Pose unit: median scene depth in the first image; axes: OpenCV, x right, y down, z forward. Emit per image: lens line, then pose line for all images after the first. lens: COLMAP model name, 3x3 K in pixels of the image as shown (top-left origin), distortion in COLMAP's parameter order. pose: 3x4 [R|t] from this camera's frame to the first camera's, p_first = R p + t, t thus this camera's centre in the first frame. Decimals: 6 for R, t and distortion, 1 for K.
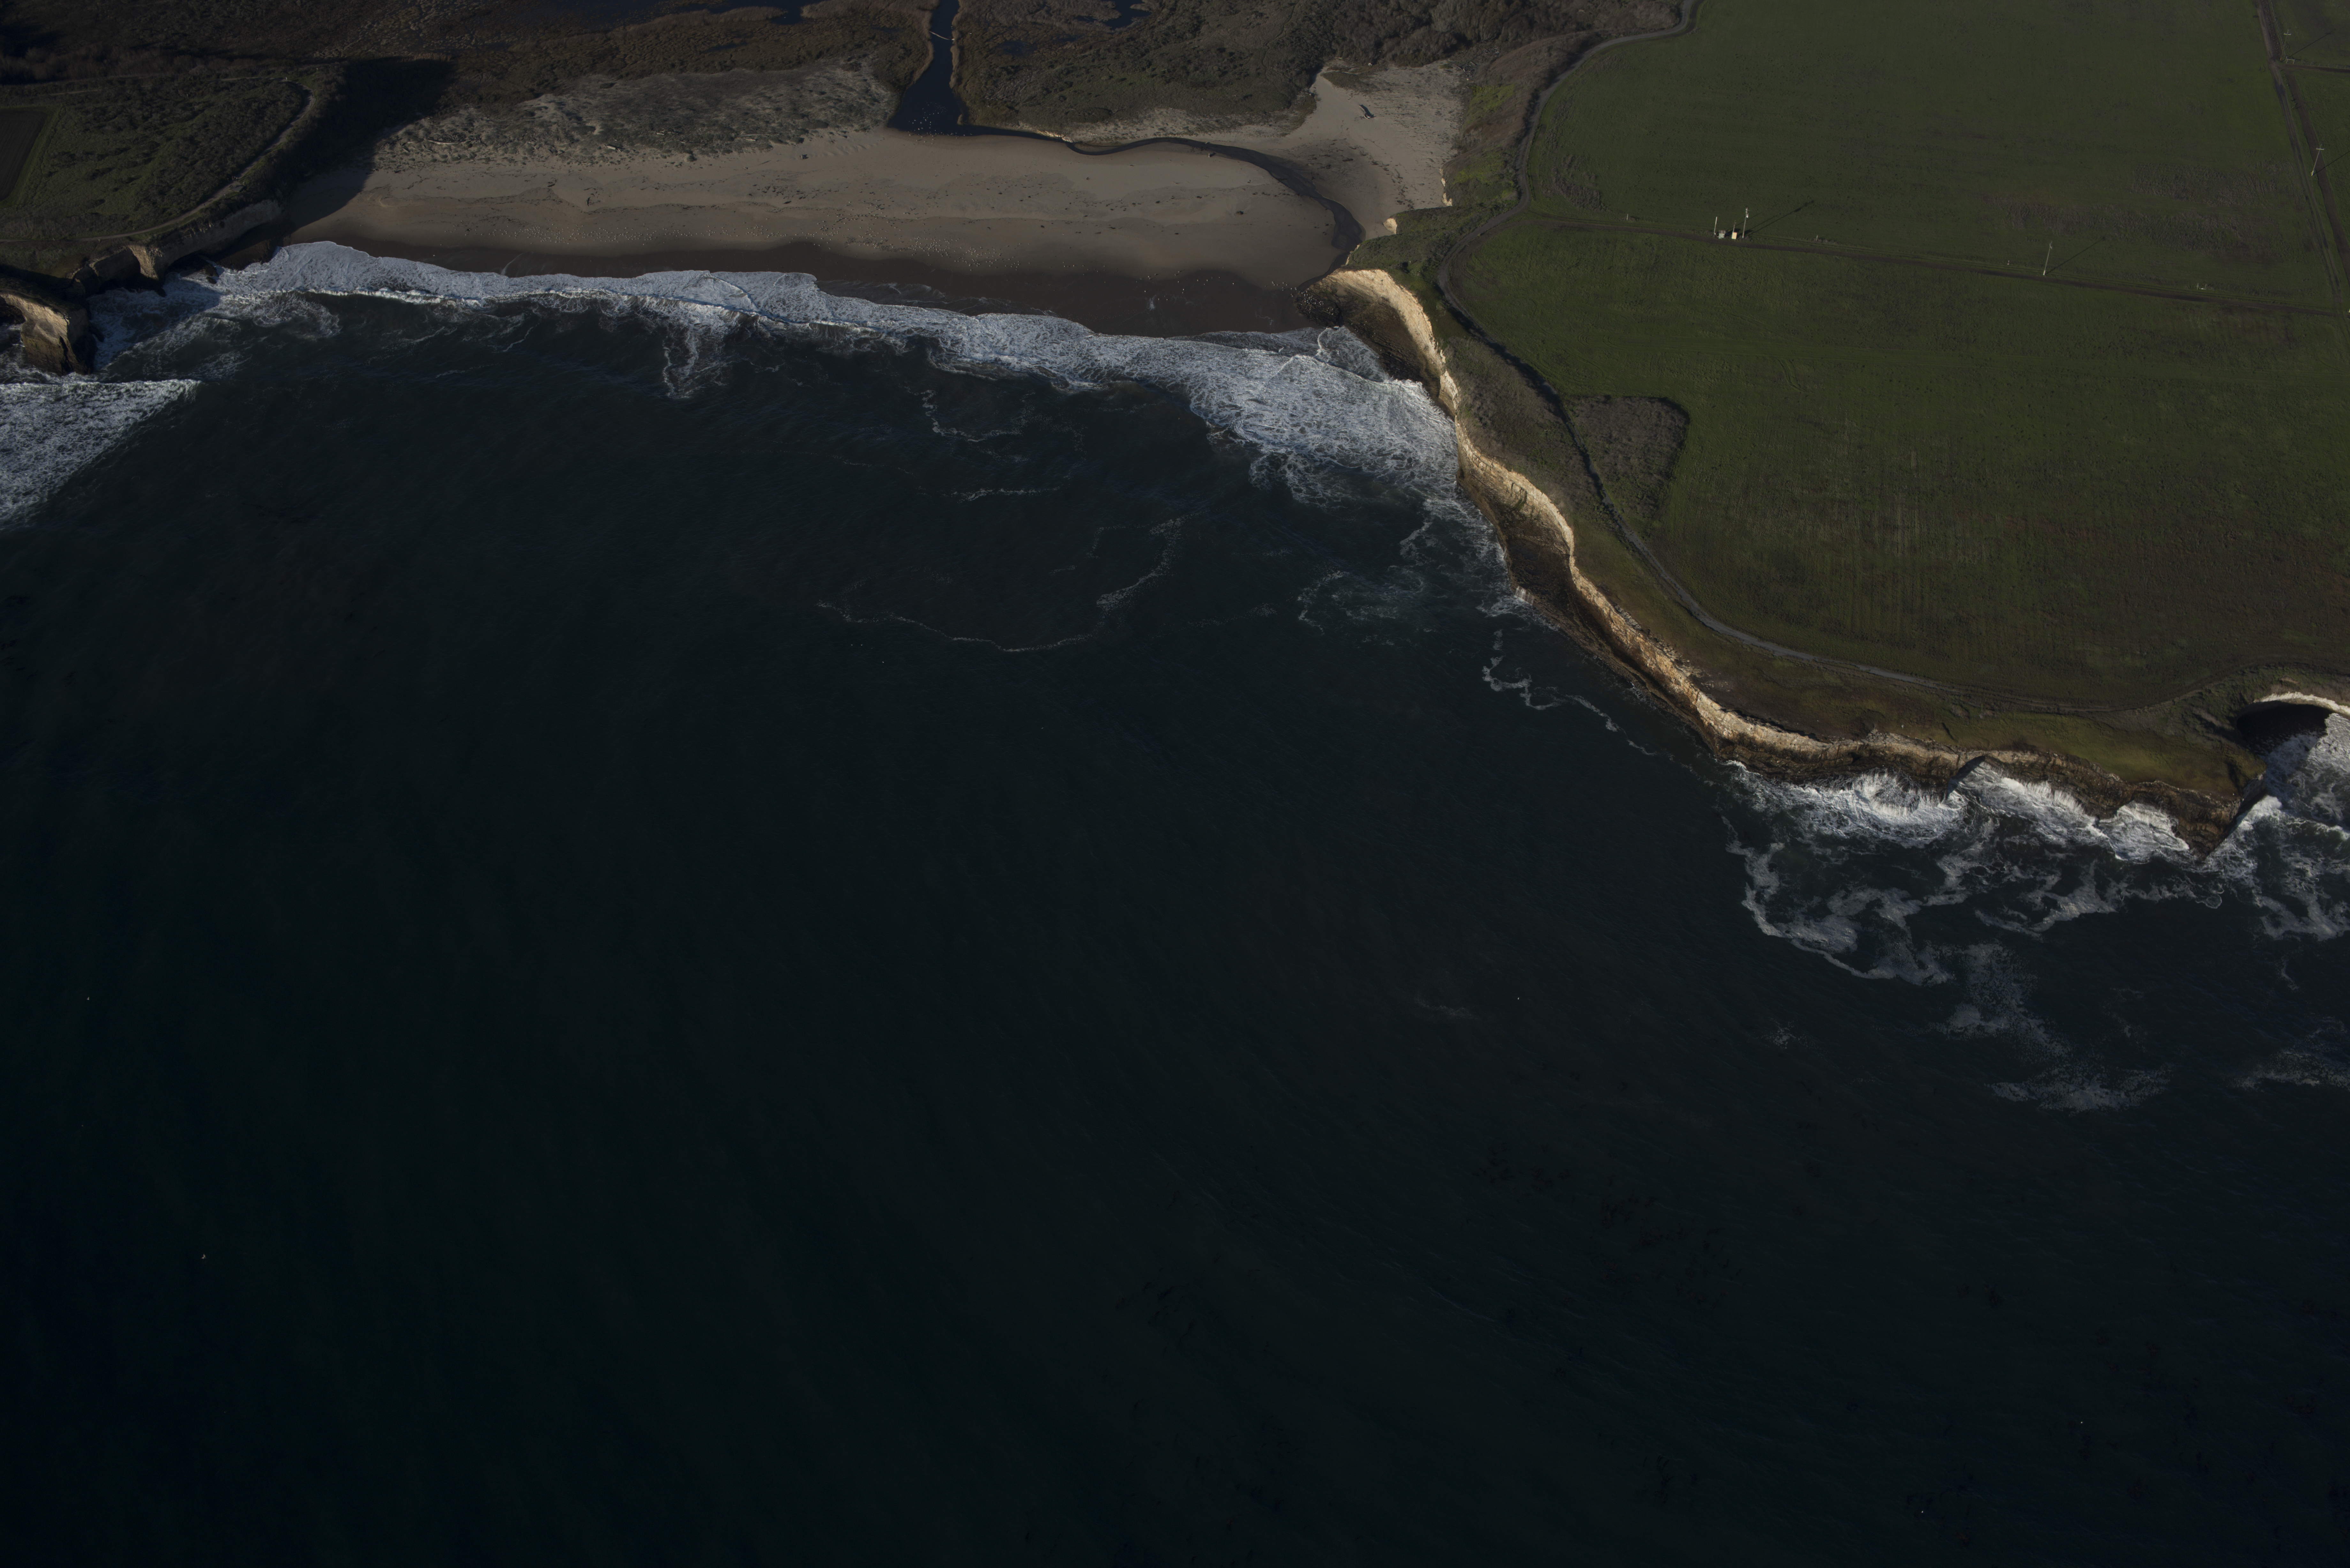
lens RADIAL K [[2687.3, 0, 1175.0], [0, 2687.3, 784.0], [0, 0, 1]] dist [-0.118981, 0.144426]
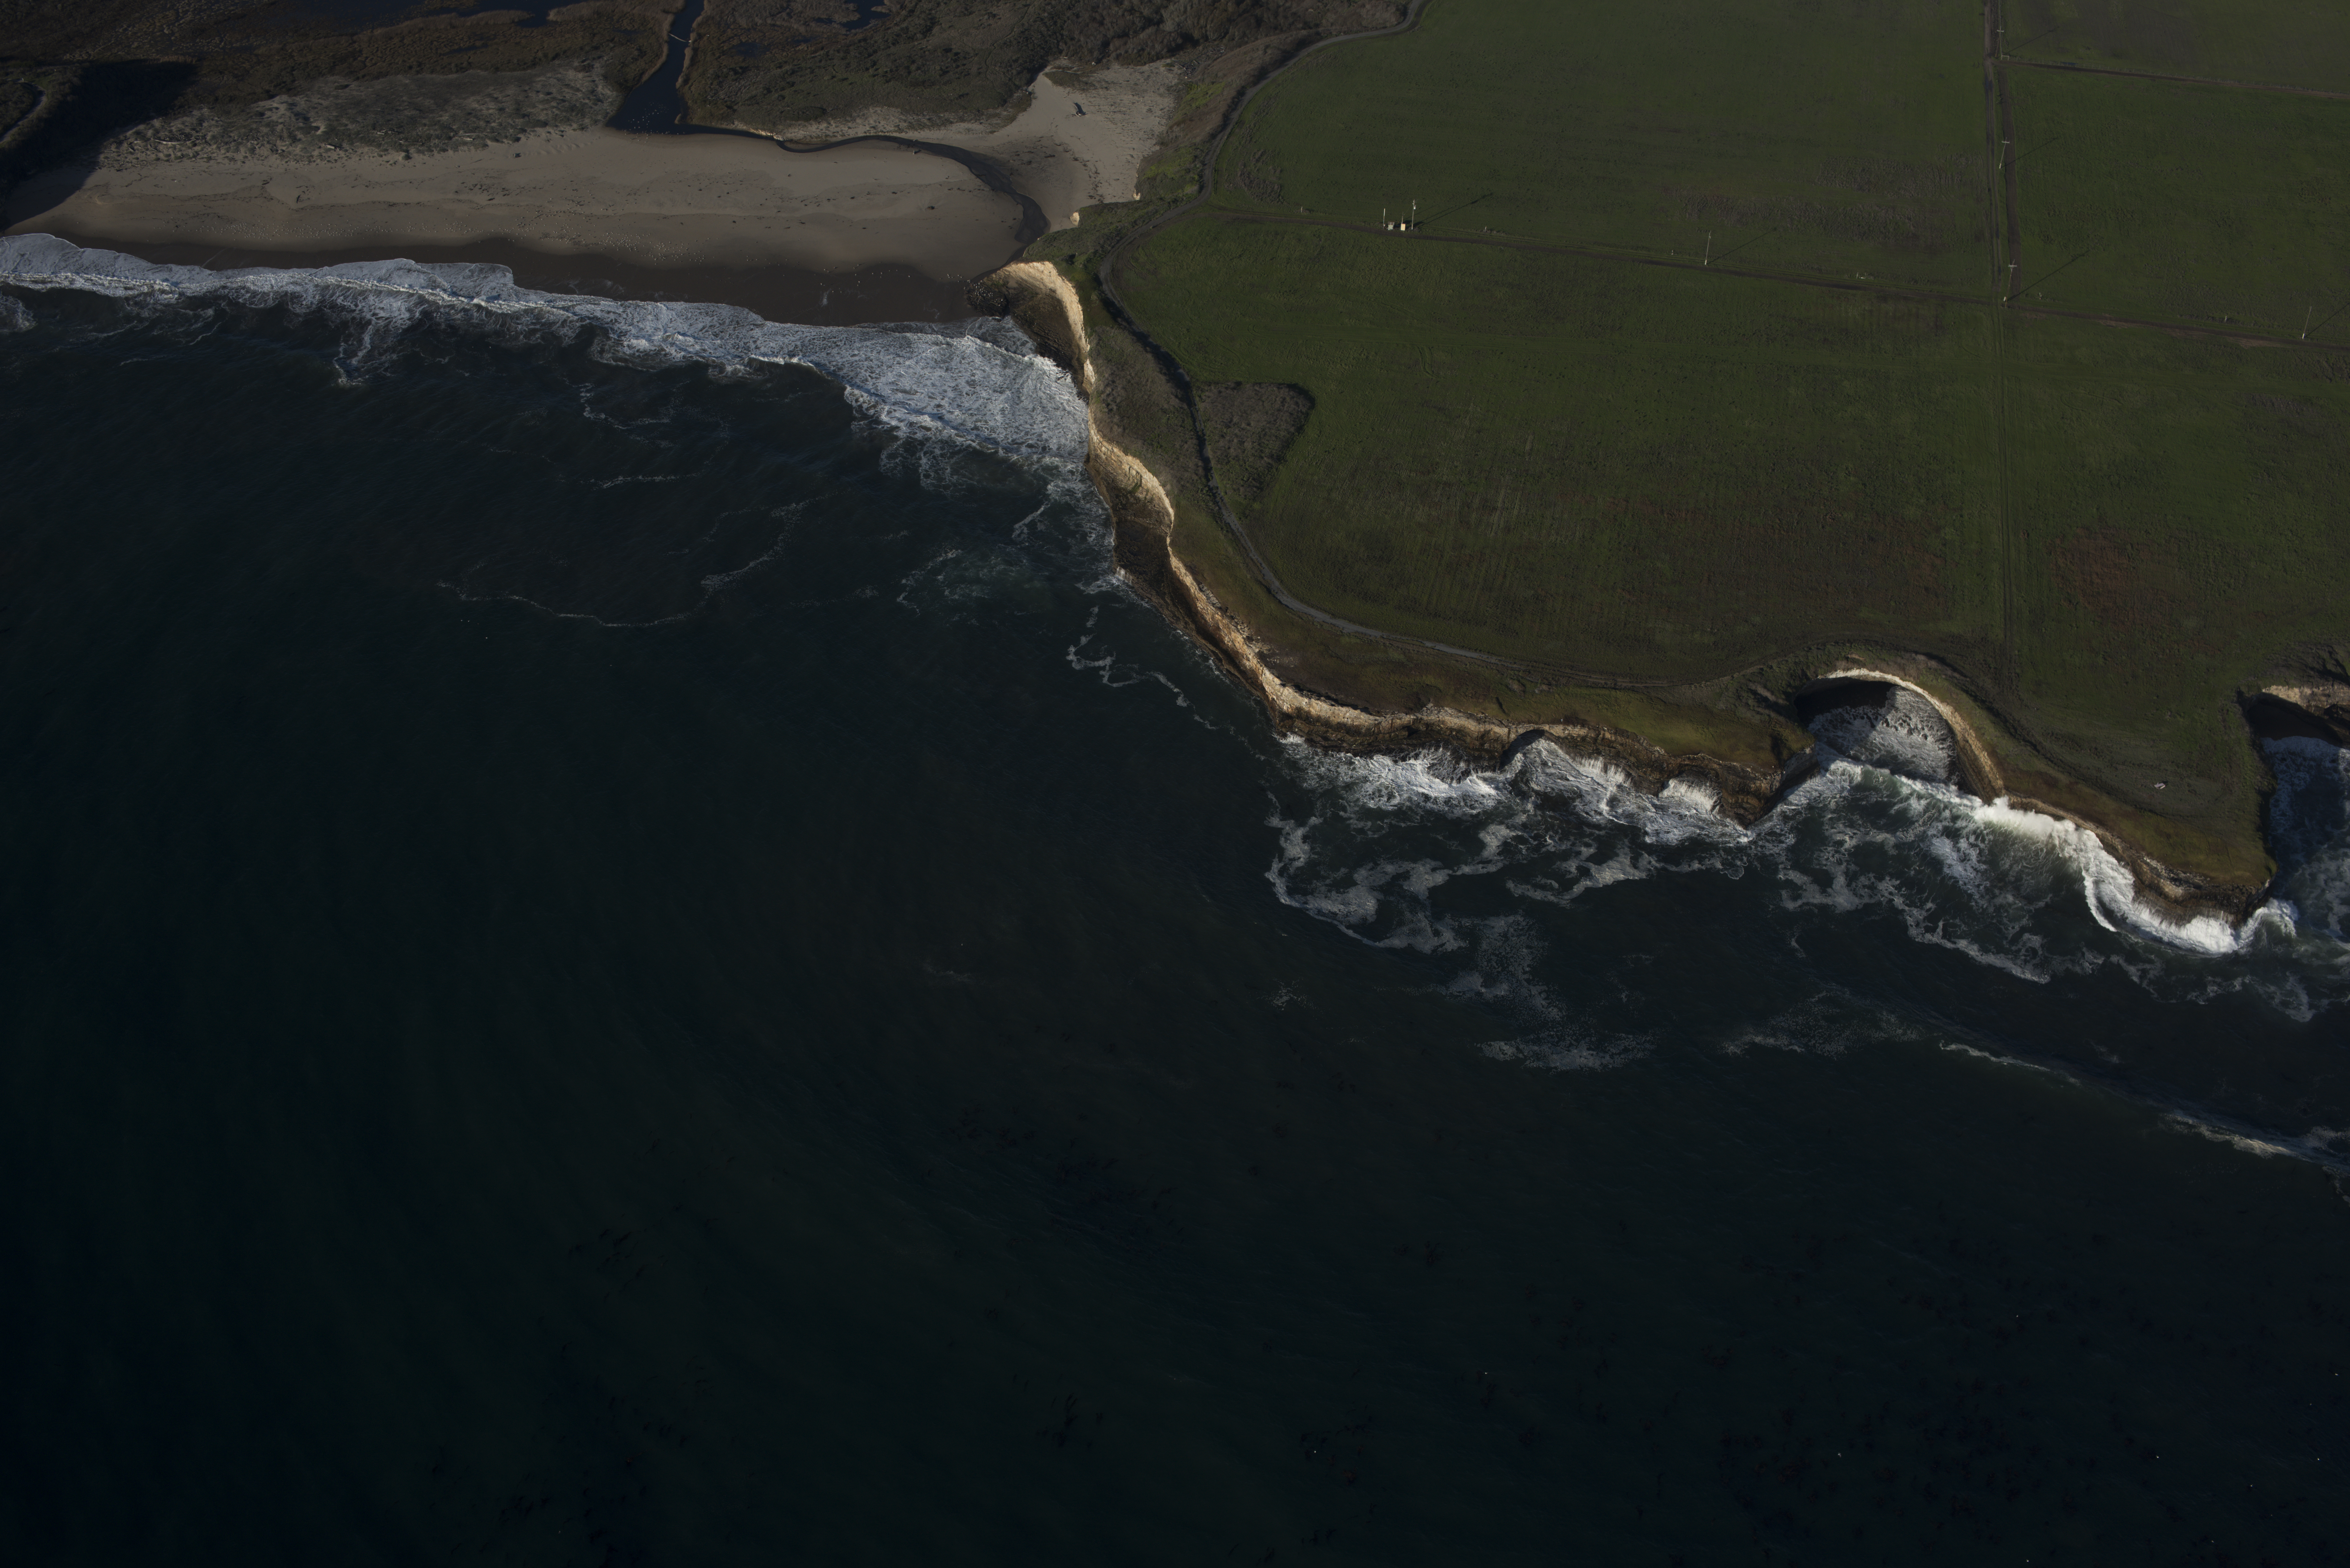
lens RADIAL K [[2687.3, 0, 1175.0], [0, 2687.3, 784.0], [0, 0, 1]] dist [-0.118981, 0.144426]
pose [[0.999988, 0.001724, -0.004557, 0.124425], [-0.001752, 0.999980, -0.006103, 0.012068], [0.004546, 0.006111, 0.999971, -0.015878]]
